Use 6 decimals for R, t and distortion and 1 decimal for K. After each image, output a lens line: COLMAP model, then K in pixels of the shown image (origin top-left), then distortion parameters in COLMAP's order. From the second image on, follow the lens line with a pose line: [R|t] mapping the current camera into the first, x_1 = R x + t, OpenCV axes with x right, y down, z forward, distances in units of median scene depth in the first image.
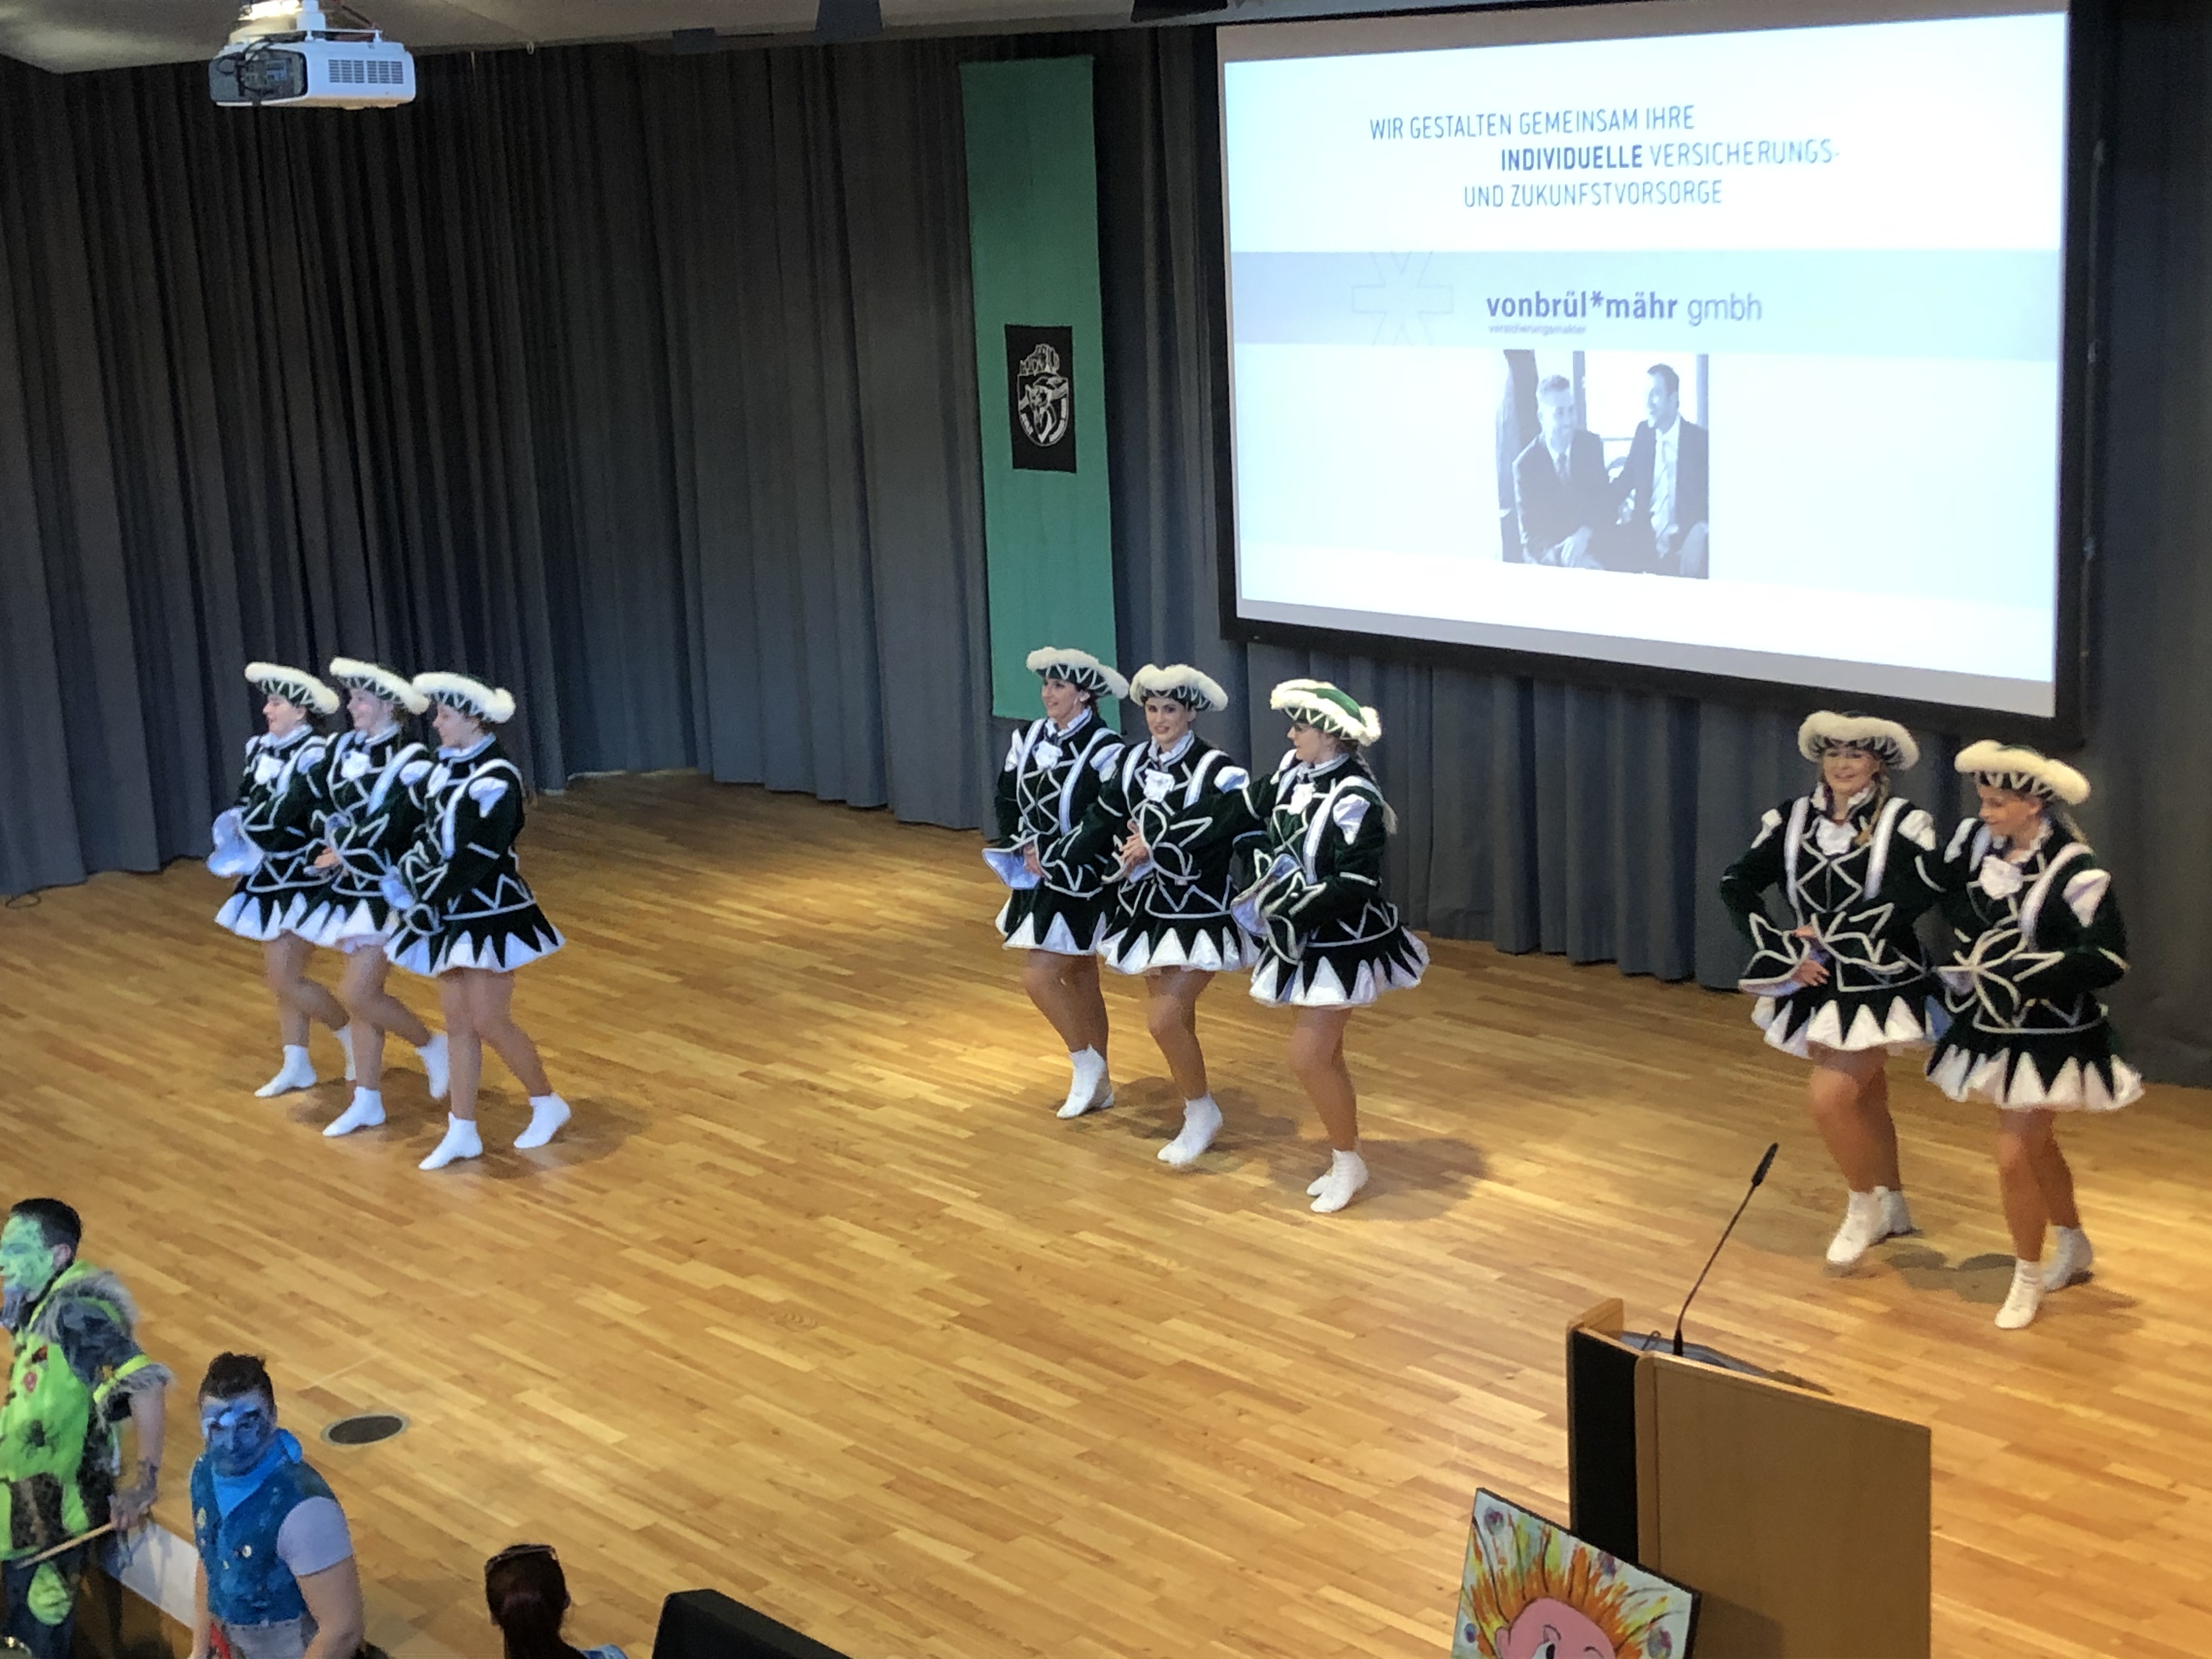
lens RADIAL K [[3152.4, 0, 1106.0], [0, 3152.4, 829.5], [0, 0, 1]] dist [0.022438, -0.119626]
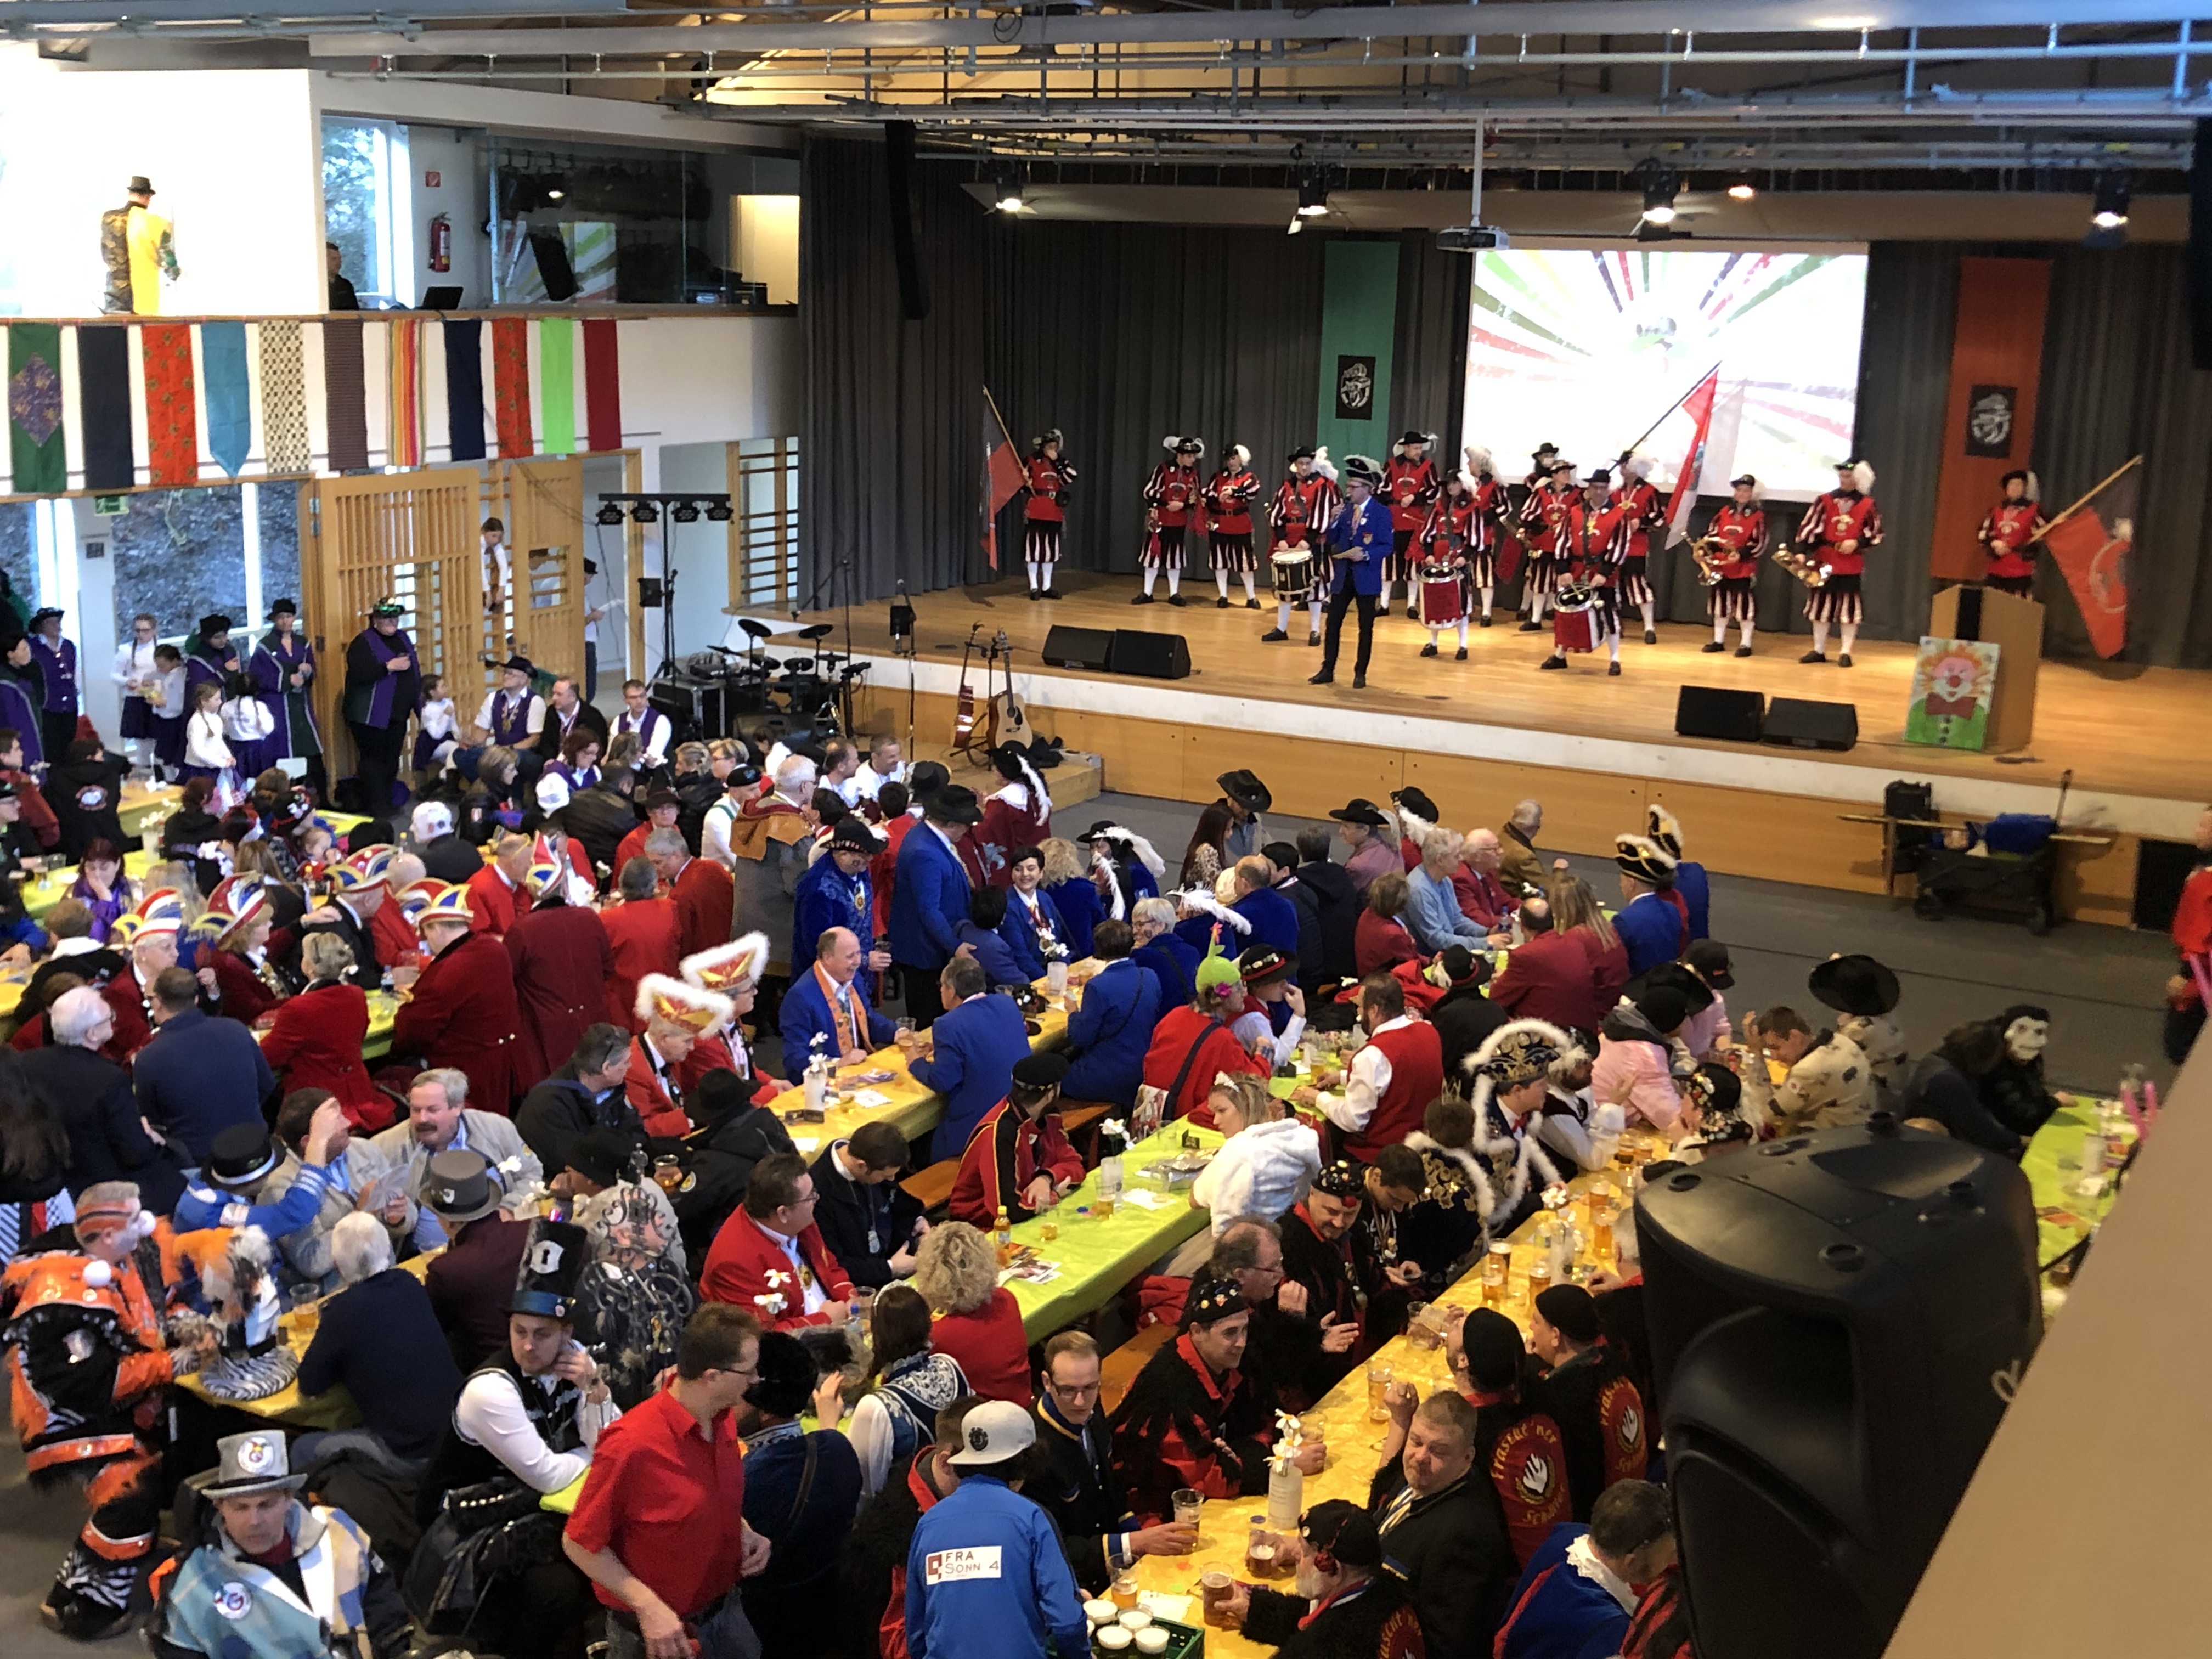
lens RADIAL K [[2569.8, 0, 1106.0], [0, 2569.8, 829.5], [0, 0, 1]] dist [0.004672, -0.019675]
pose [[0.950821, -0.001954, 0.309735, -0.778748], [0.005448, 0.999931, -0.010414, 0.205190], [-0.309694, 0.011589, 0.950766, -0.724174]]
